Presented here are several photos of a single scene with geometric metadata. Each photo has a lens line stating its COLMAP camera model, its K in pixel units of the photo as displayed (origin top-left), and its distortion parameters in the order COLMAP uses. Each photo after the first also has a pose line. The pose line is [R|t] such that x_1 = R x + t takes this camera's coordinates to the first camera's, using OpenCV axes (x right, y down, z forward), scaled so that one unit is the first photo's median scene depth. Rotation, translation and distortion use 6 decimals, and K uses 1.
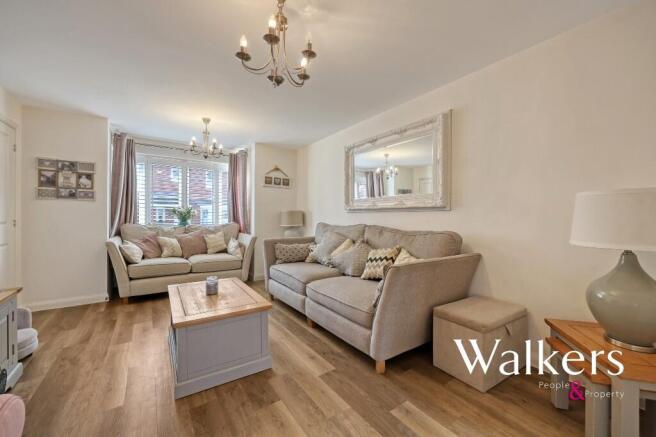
lens RADIAL K [[263.6, 0, 326.0], [0, 263.6, 216.6], [0, 0, 1]] dist [-0.000738, 0.000090]
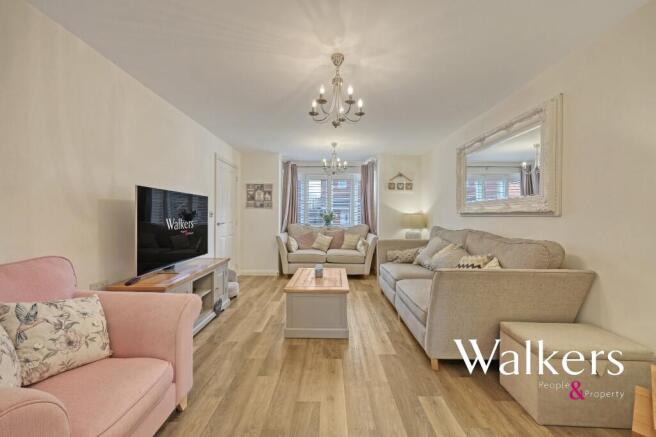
lens RADIAL K [[263.6, 0, 326.0], [0, 263.6, 216.6], [0, 0, 1]] dist [-0.000738, 0.000090]
pose [[0.817430, 0.002072, -0.576024, 0.283790], [-0.001665, 0.999998, 0.001235, -0.017738], [0.576026, -0.000050, 0.817432, -0.077603]]
